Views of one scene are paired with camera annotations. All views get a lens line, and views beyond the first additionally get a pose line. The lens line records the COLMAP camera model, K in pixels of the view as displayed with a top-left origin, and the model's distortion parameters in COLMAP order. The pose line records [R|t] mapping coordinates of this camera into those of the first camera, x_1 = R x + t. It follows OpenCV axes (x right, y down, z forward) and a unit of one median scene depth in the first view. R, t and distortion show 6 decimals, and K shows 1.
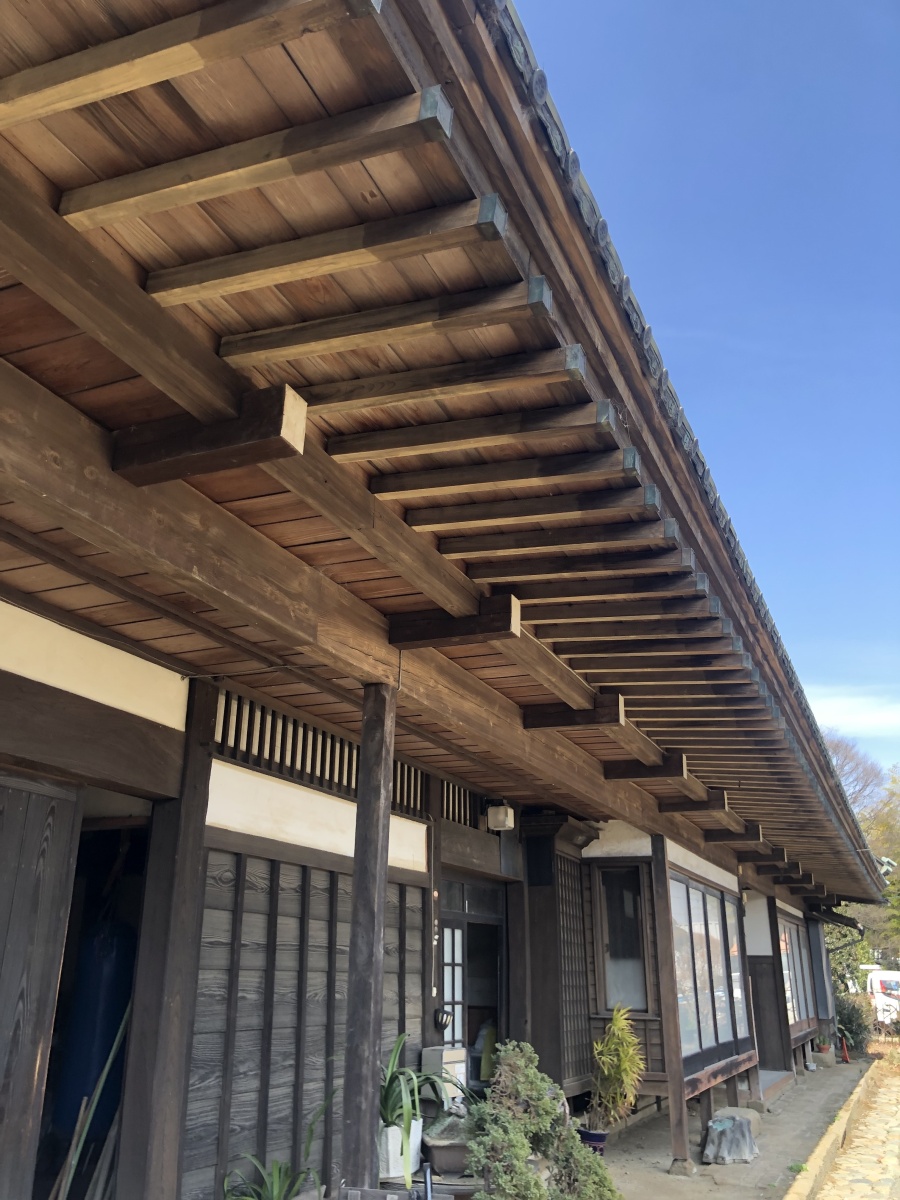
lens RADIAL K [[983.4, 0, 449.2], [0, 983.4, 598.1], [0, 0, 1]] dist [0.030320, -0.037907]
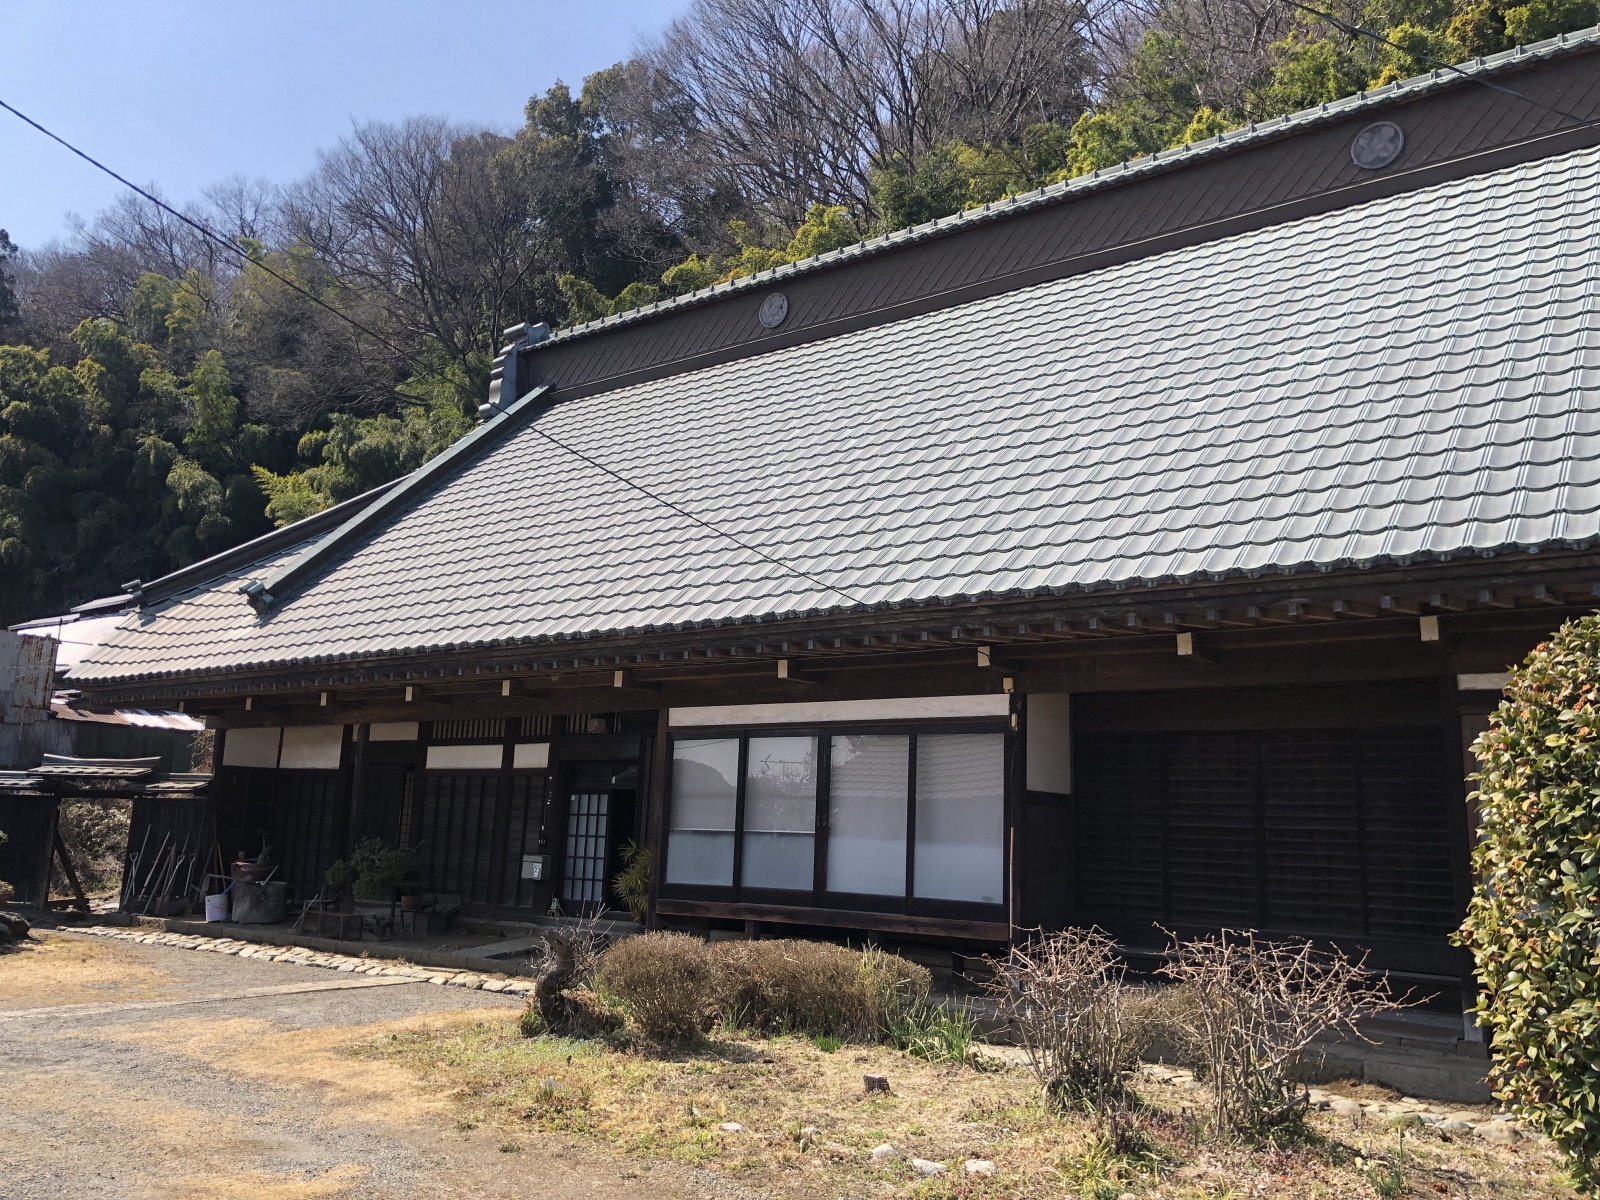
lens RADIAL K [[1311.2, 0, 794.3], [0, 1311.2, 602.5], [0, 0, 1]] dist [0.030320, -0.037907]
pose [[-0.227675, -0.190894, -0.954842, 2.404472], [0.316343, 0.912904, -0.257940, 0.821156], [0.920919, -0.360784, -0.147457, 2.007748]]
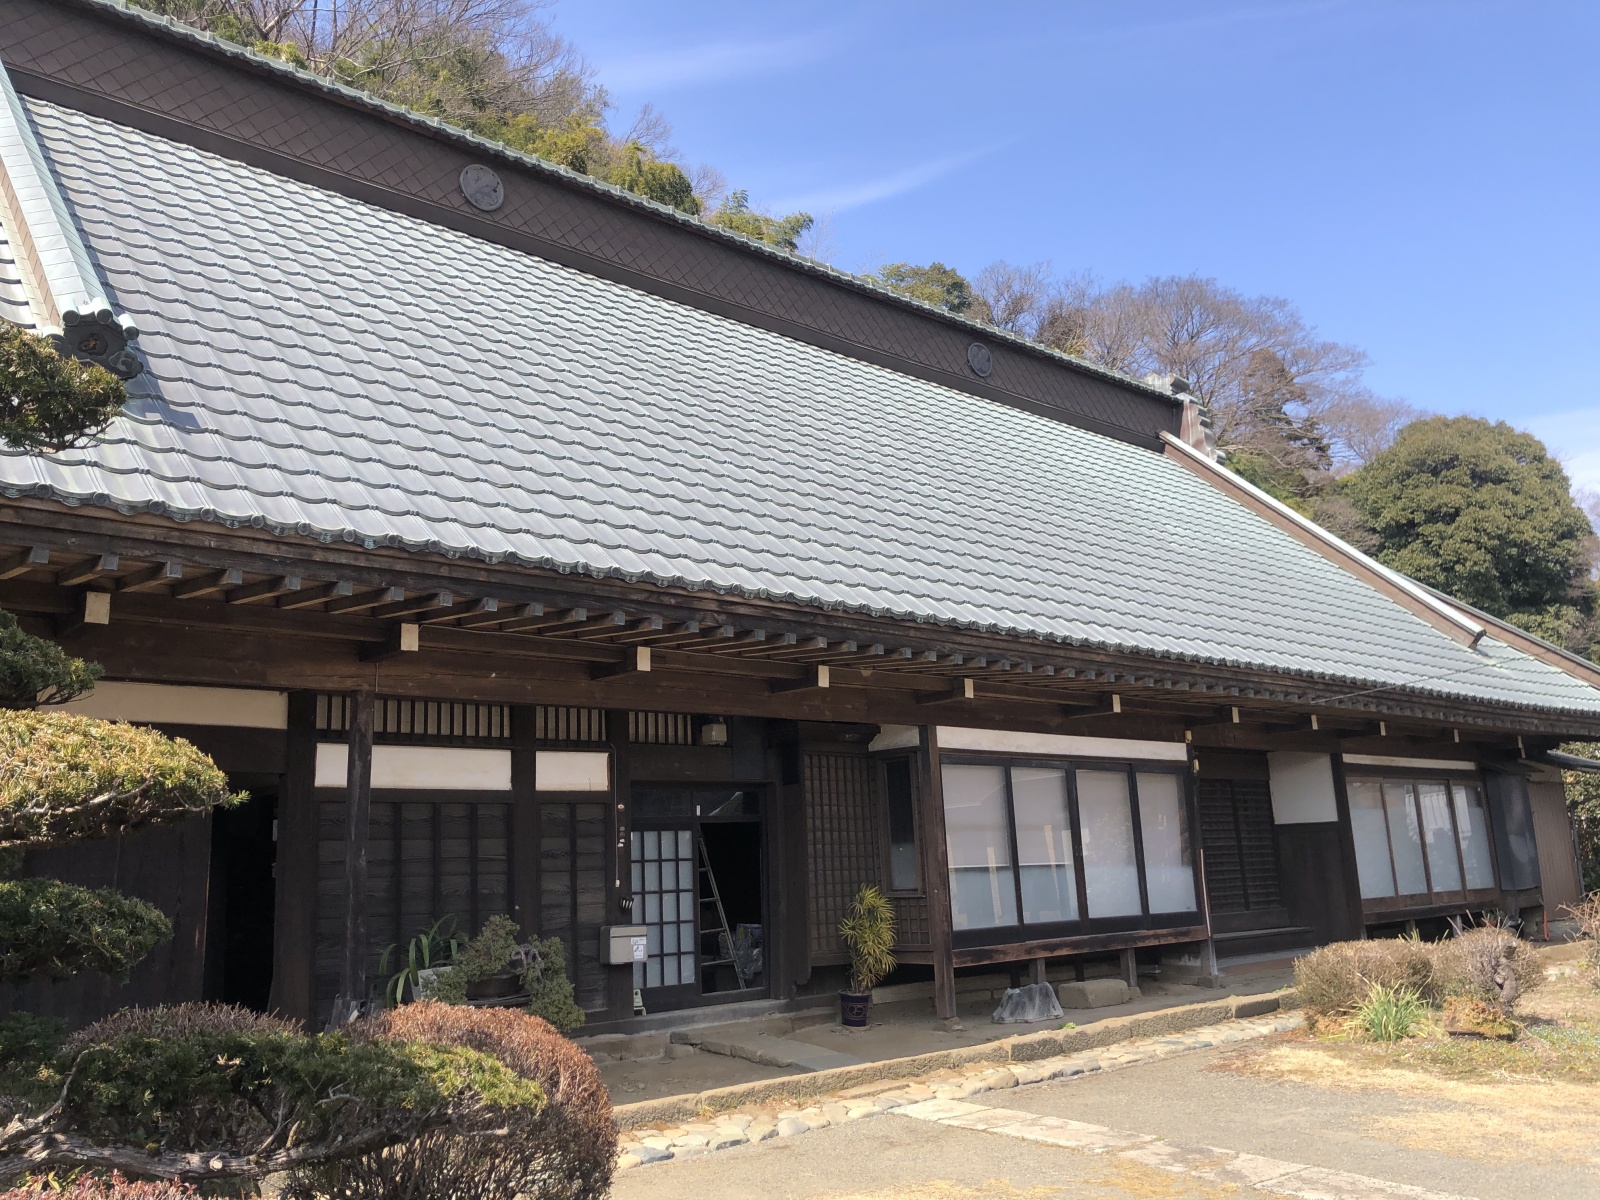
lens RADIAL K [[1311.2, 0, 796.1], [0, 1311.2, 598.9], [0, 0, 1]] dist [0.030320, -0.037907]
pose [[0.902184, -0.131853, -0.410706, 0.927267], [0.197808, 0.972584, 0.122281, -0.108013], [0.383323, -0.191561, 0.903531, -0.341981]]
